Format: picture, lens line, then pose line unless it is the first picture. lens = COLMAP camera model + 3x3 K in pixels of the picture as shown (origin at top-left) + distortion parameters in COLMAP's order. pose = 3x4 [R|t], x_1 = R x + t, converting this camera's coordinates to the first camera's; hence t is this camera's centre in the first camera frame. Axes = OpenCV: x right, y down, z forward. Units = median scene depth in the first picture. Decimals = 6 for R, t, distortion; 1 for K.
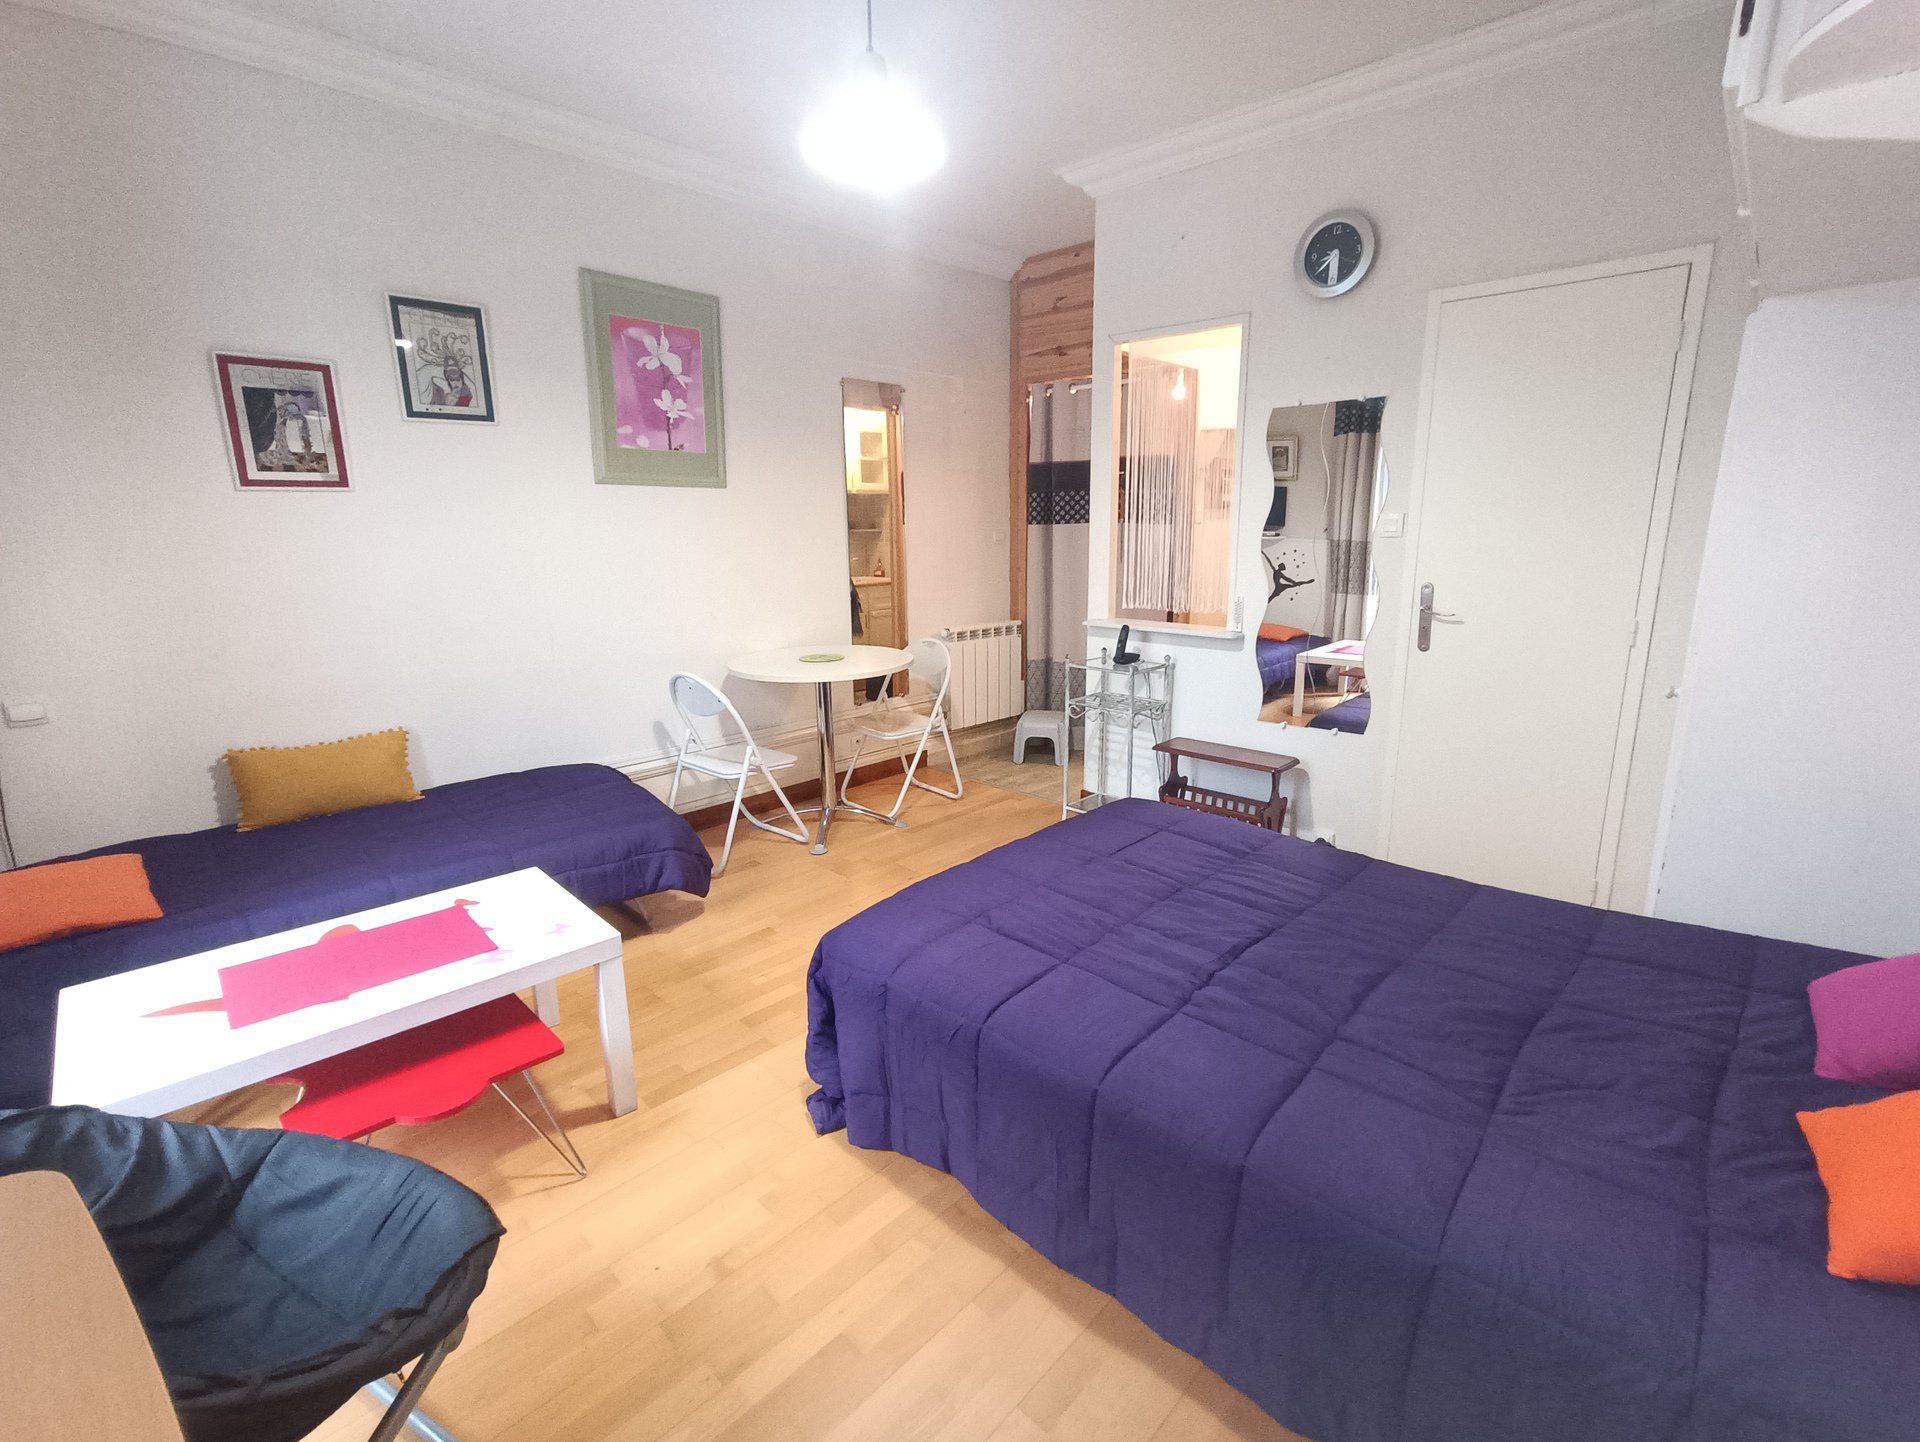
lens RADIAL K [[865.9, 0, 979.3], [0, 865.9, 702.5], [0, 0, 1]] dist [-0.002583, -0.001221]
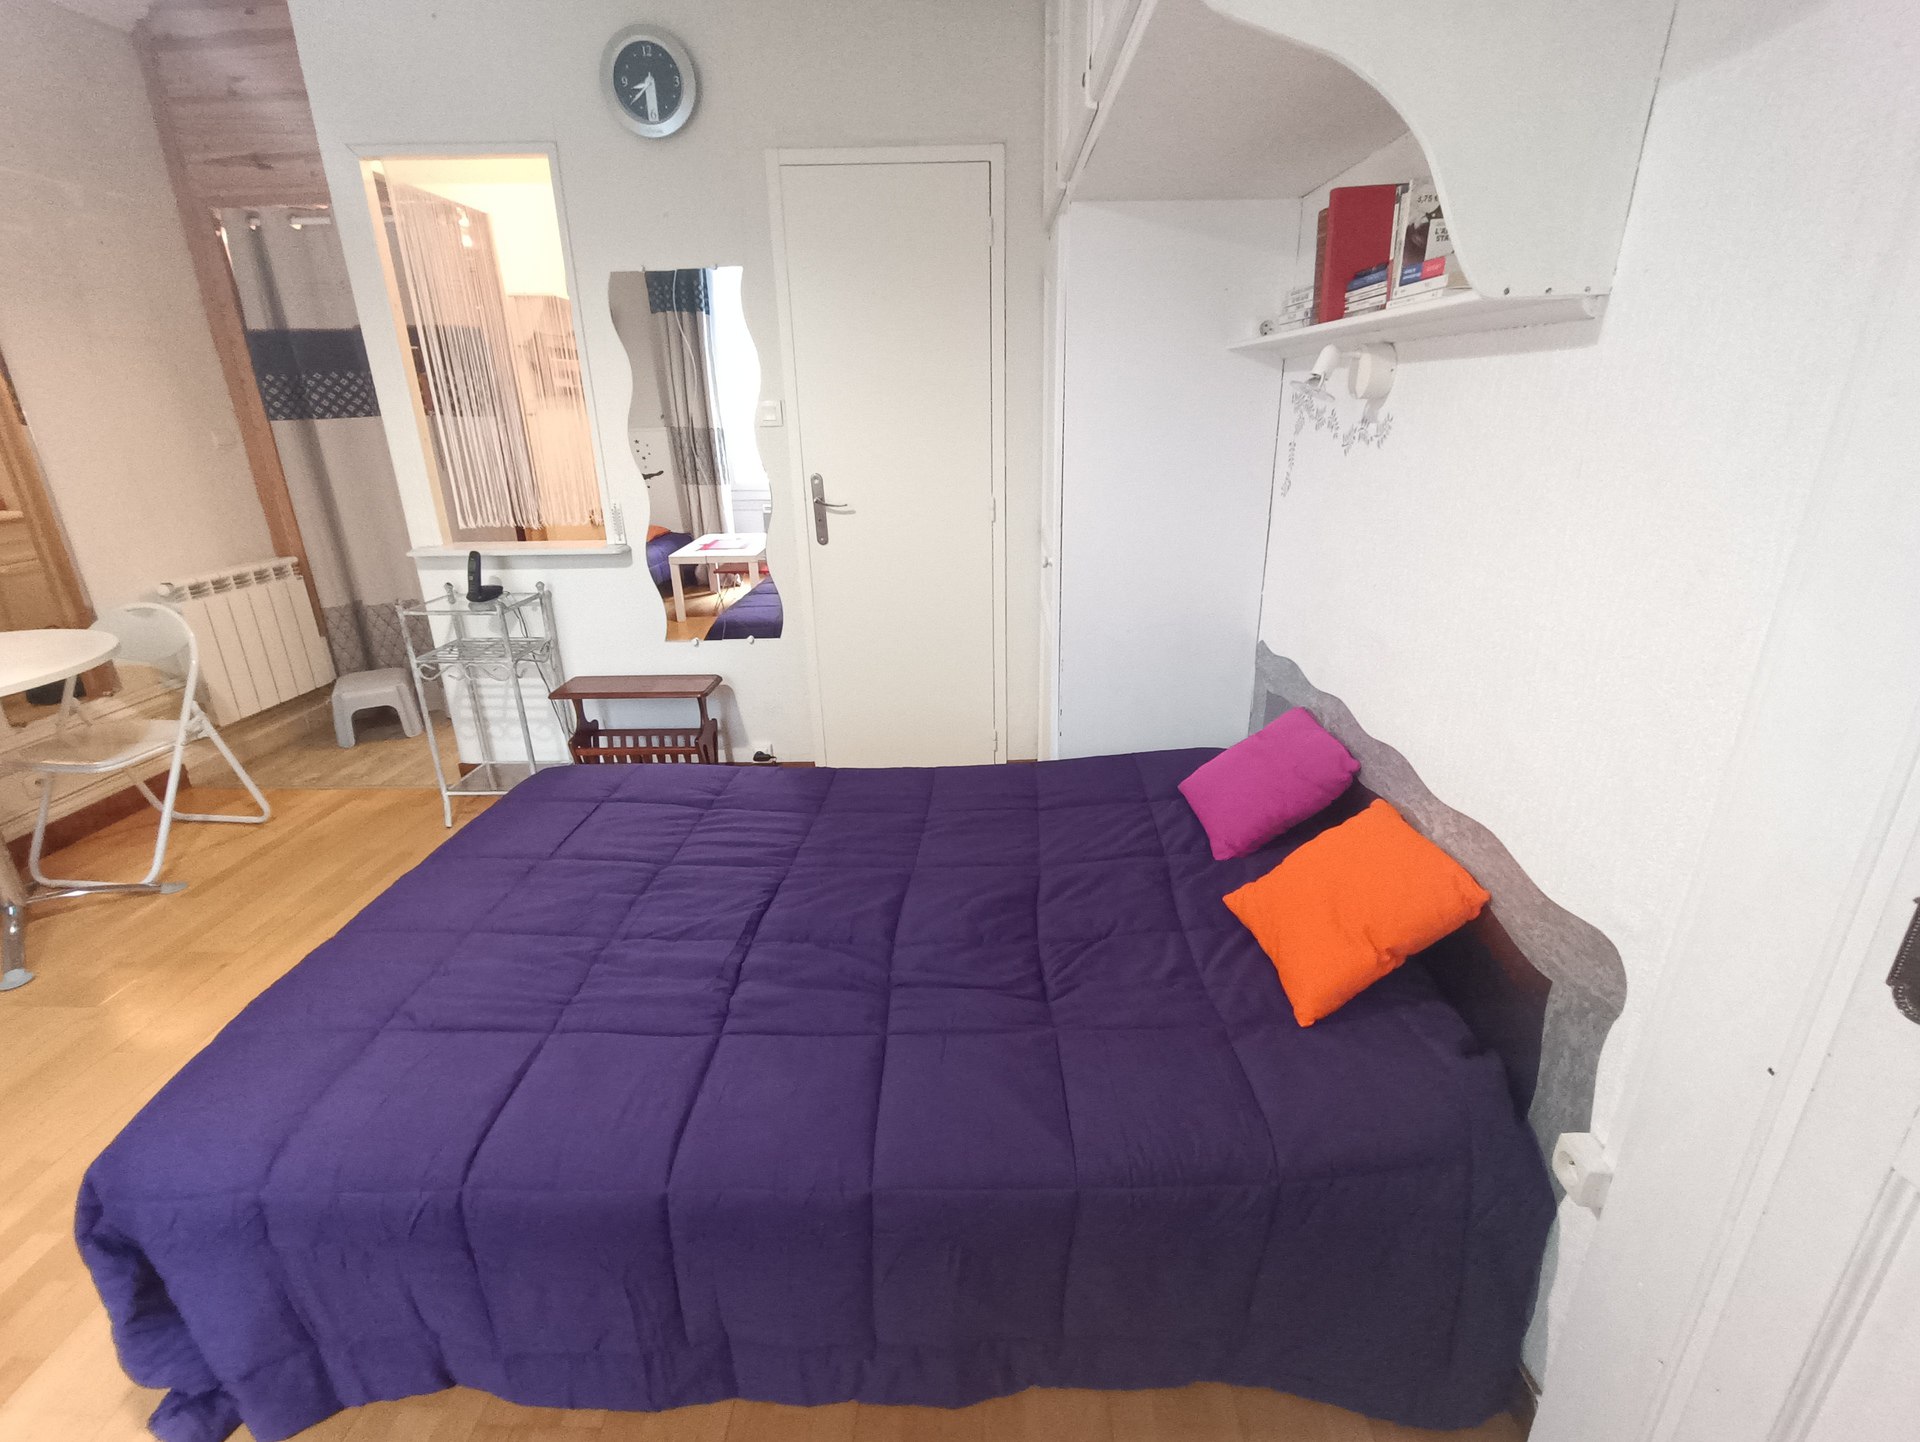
lens RADIAL K [[865.9, 0, 971.7], [0, 865.9, 707.5], [0, 0, 1]] dist [-0.002583, -0.001221]
pose [[0.746496, -0.229076, 0.624715, -0.029099], [0.147696, 0.972494, 0.180115, -0.048200], [-0.648791, -0.042187, 0.759796, 0.198796]]
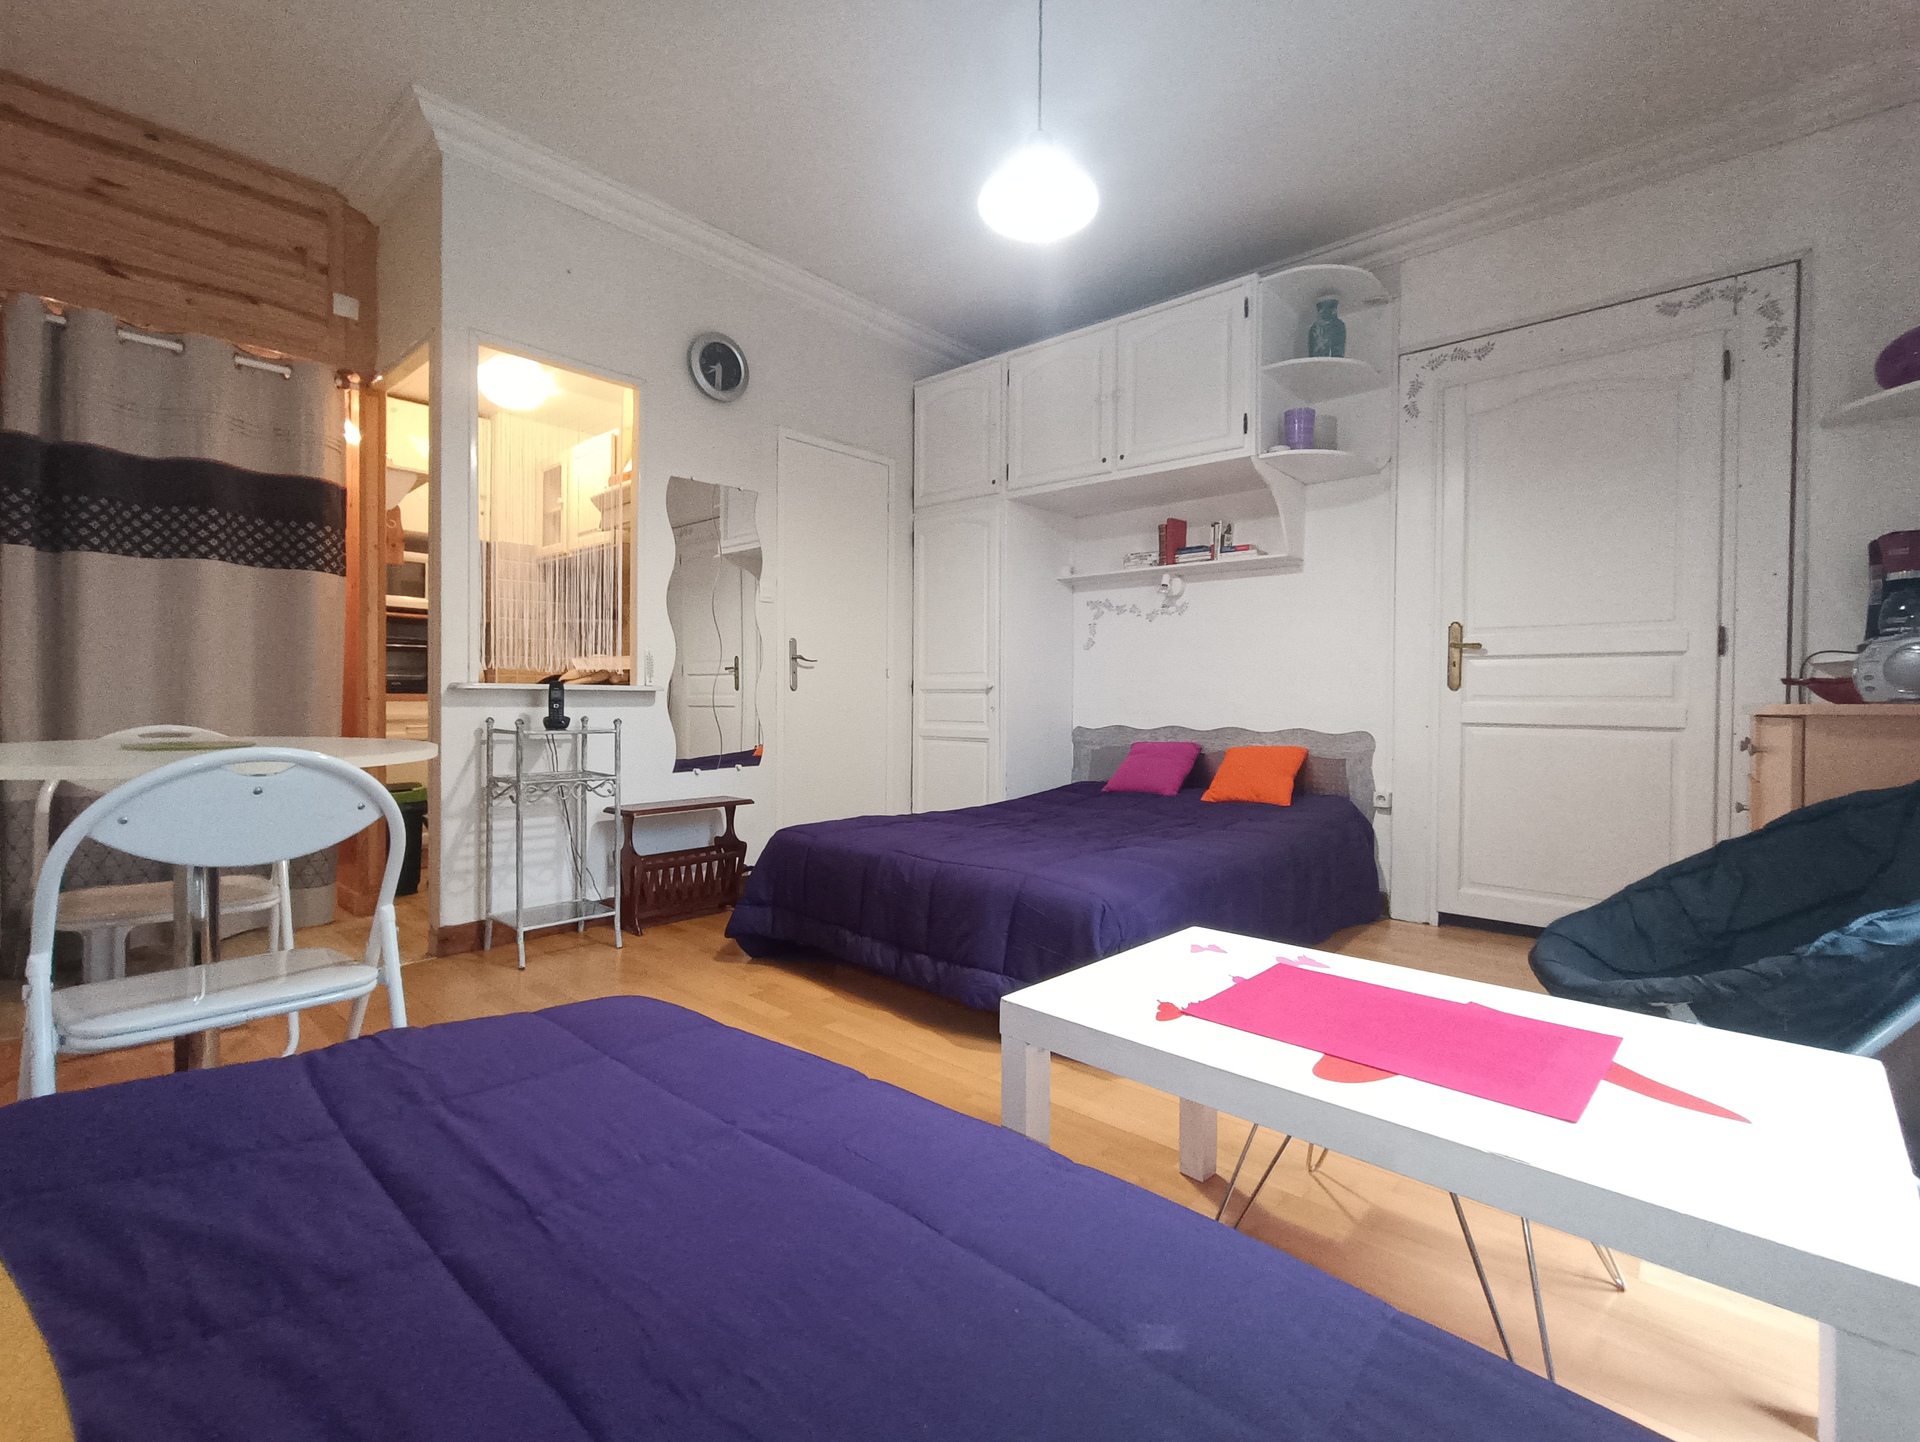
lens RADIAL K [[876.7, 0, 964.0], [0, 876.7, 715.5], [0, 0, 1]] dist [-0.018349, 0.006833]
pose [[-0.021426, -0.013848, 0.999675, -1.233333], [0.200113, 0.979610, 0.017859, 0.009561], [-0.979539, 0.200431, -0.018218, 1.179075]]
